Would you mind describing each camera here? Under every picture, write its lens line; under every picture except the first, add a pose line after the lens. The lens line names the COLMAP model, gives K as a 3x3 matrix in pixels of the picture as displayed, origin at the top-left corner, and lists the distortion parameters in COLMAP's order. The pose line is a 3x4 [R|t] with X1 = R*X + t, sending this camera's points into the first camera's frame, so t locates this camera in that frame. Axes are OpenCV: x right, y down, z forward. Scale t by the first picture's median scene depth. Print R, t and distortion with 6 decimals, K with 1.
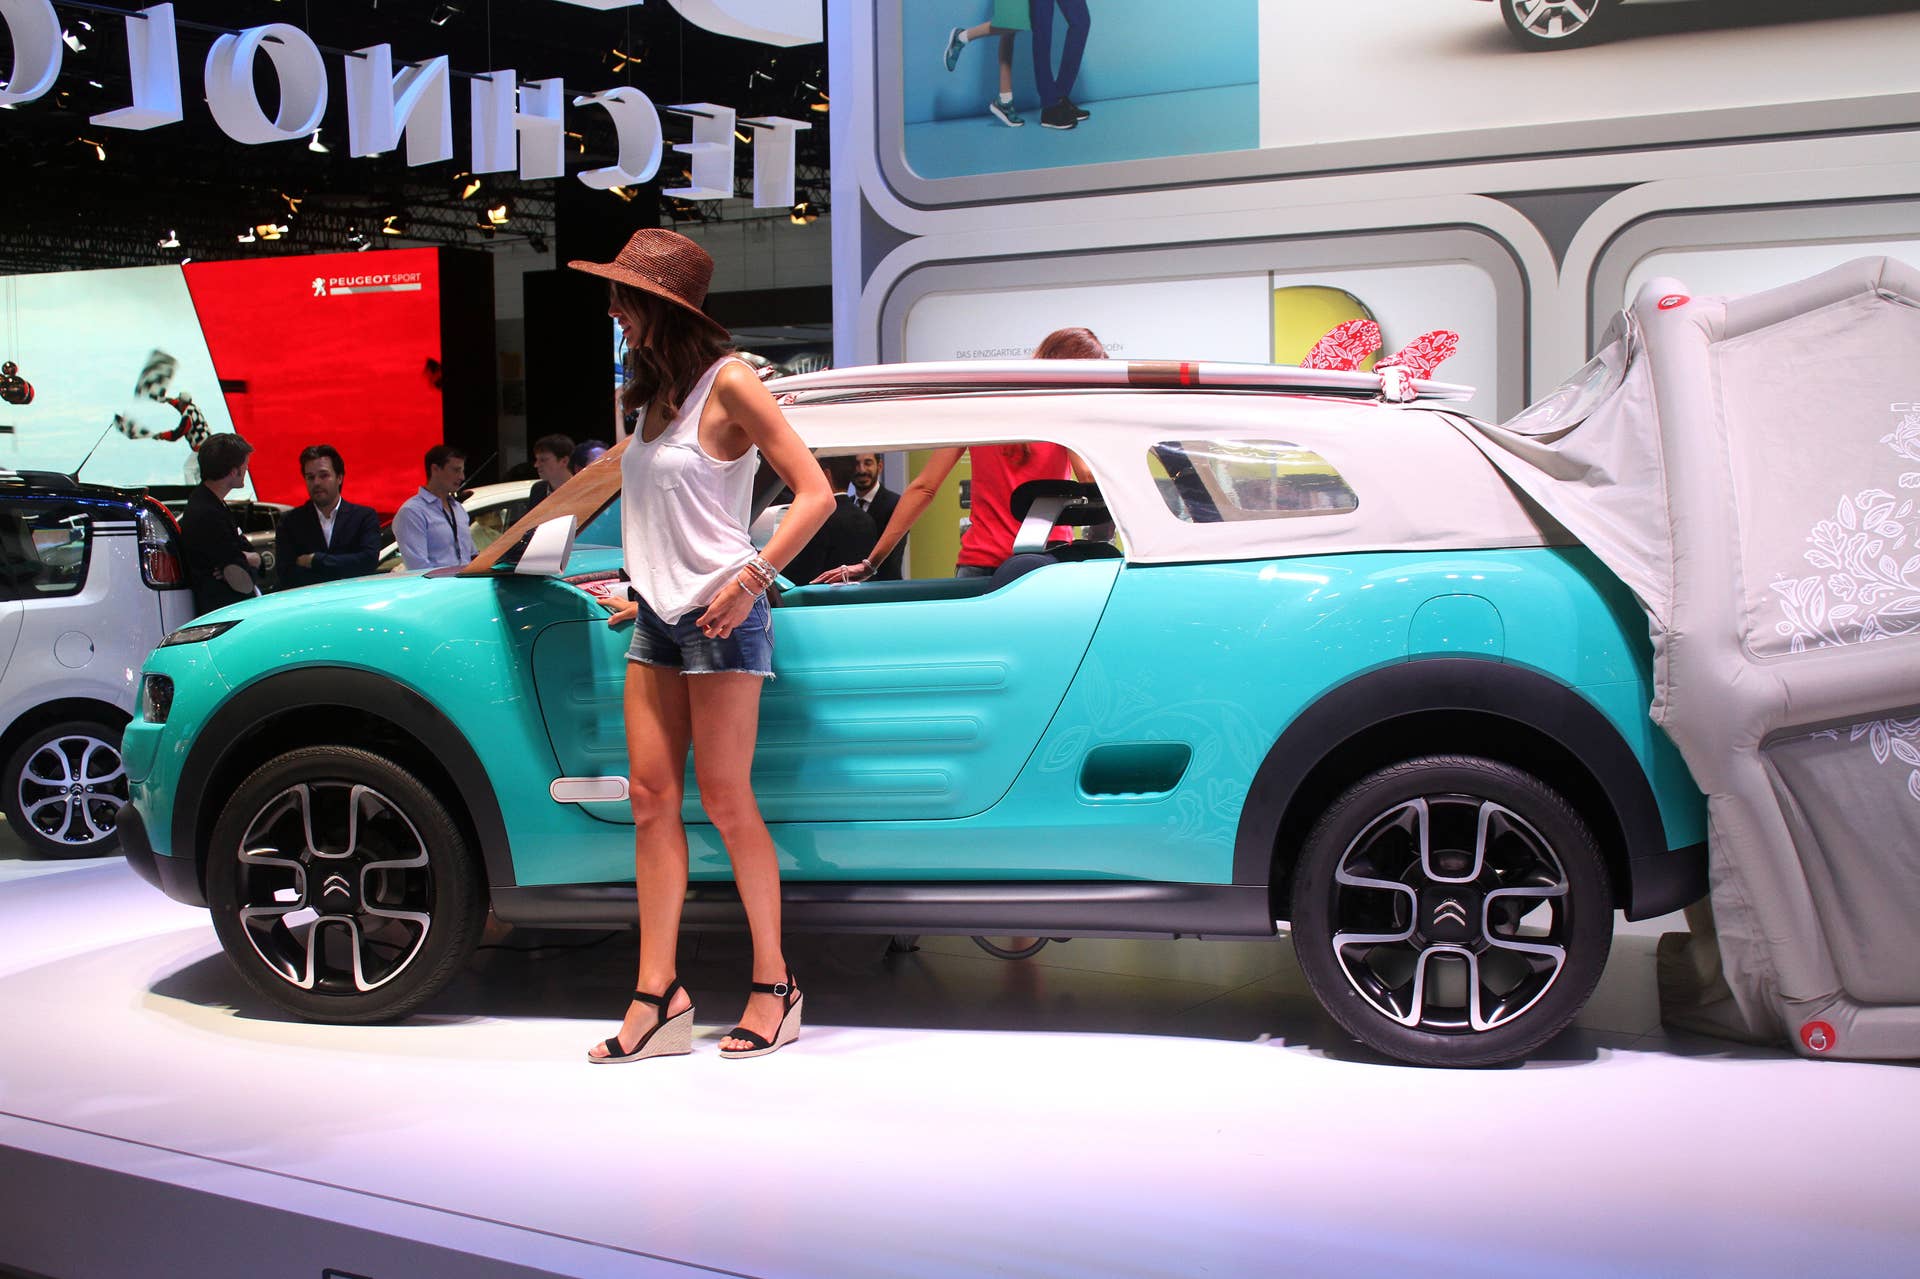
lens RADIAL K [[1838.4, 0, 960.0], [0, 1838.4, 639.5], [0, 0, 1]] dist [-0.002272, -0.160986]
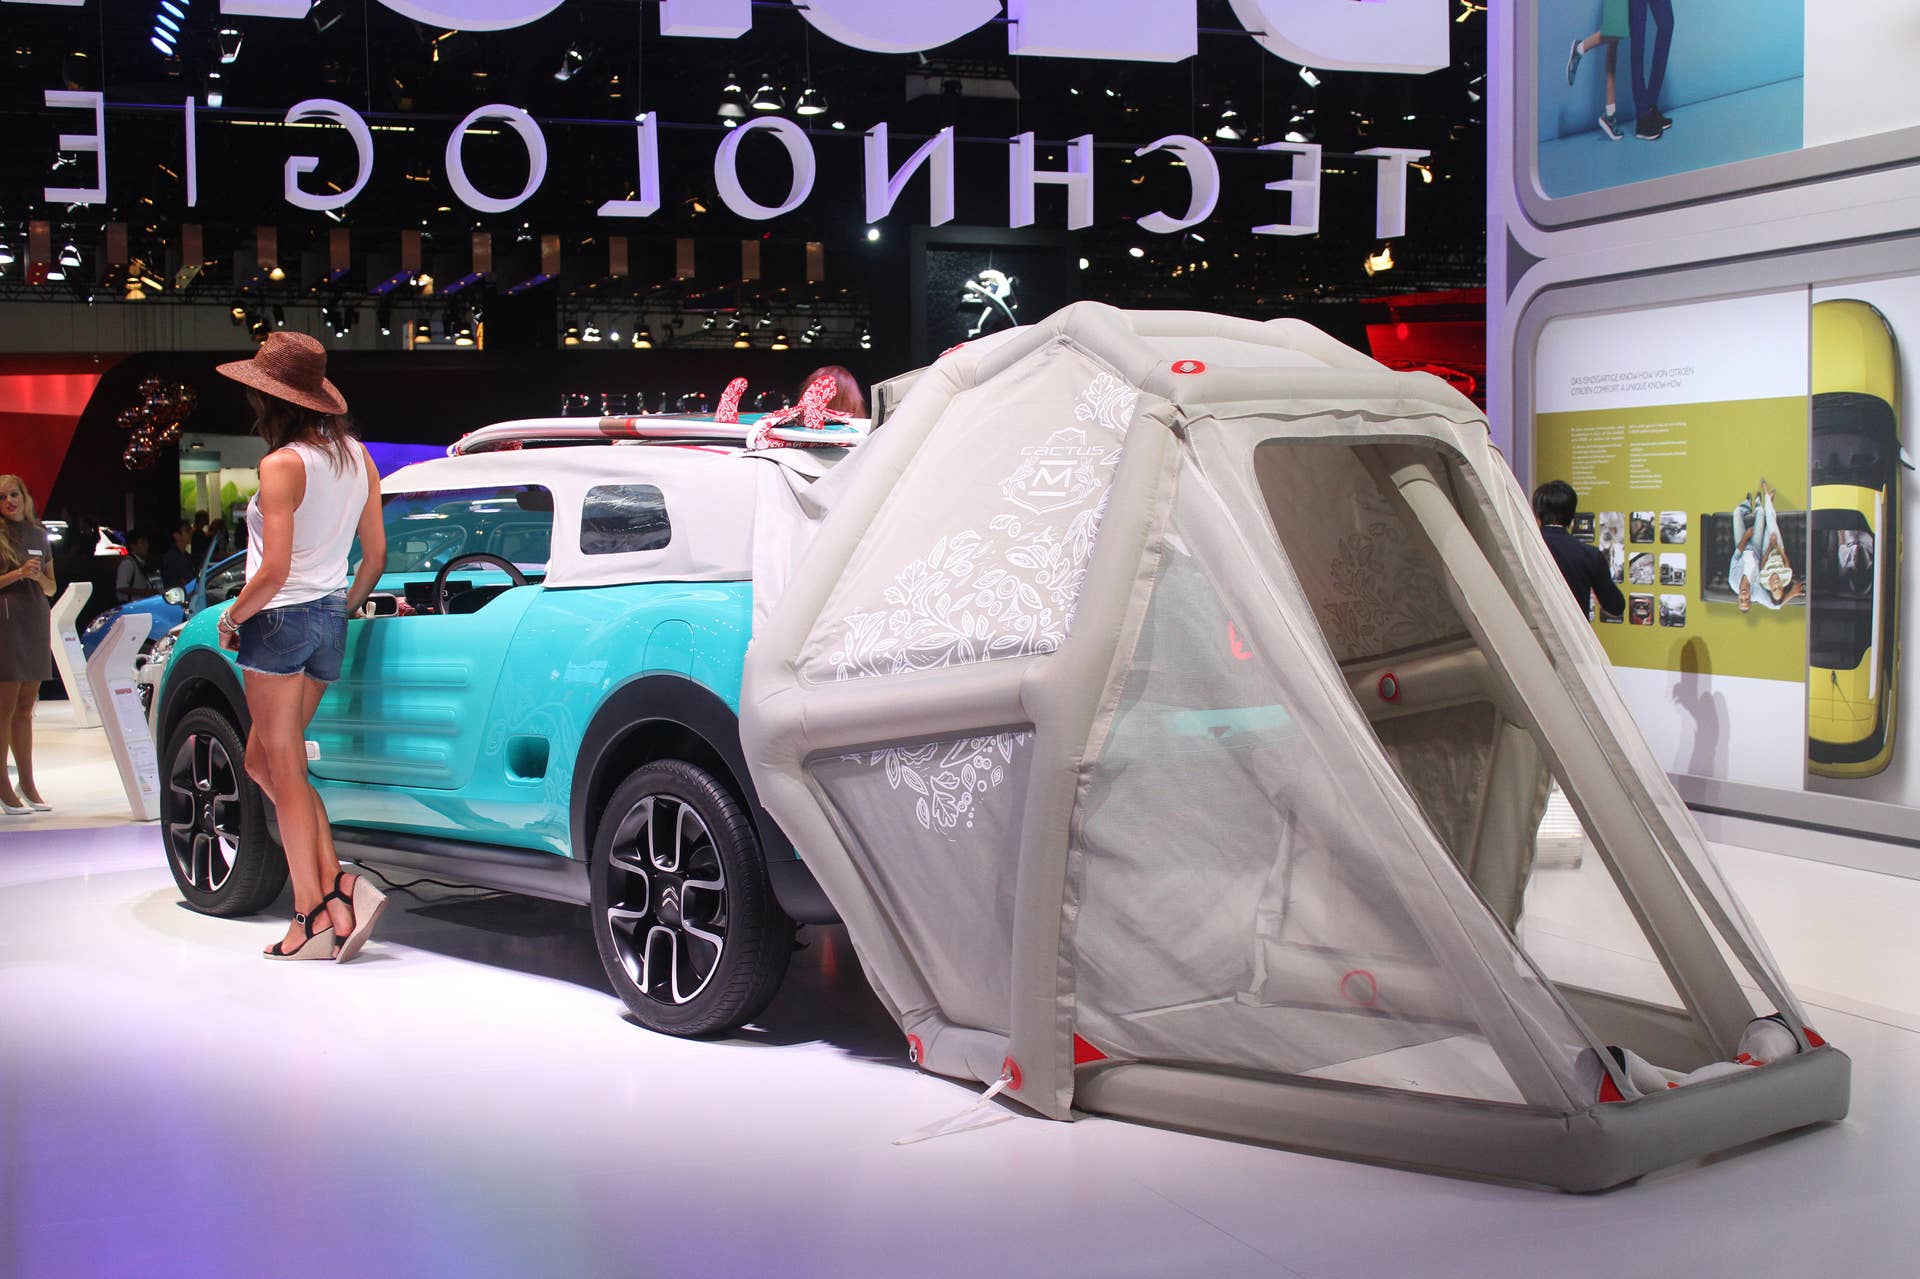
lens RADIAL K [[1868.6, 0, 960.0], [0, 1868.6, 639.5], [0, 0, 1]] dist [-0.093055, 0.199139]
pose [[0.891843, 0.036744, -0.450850, 0.213739], [-0.044192, 0.999005, -0.005999, -0.002898], [0.450181, 0.025274, 0.892579, 0.009171]]
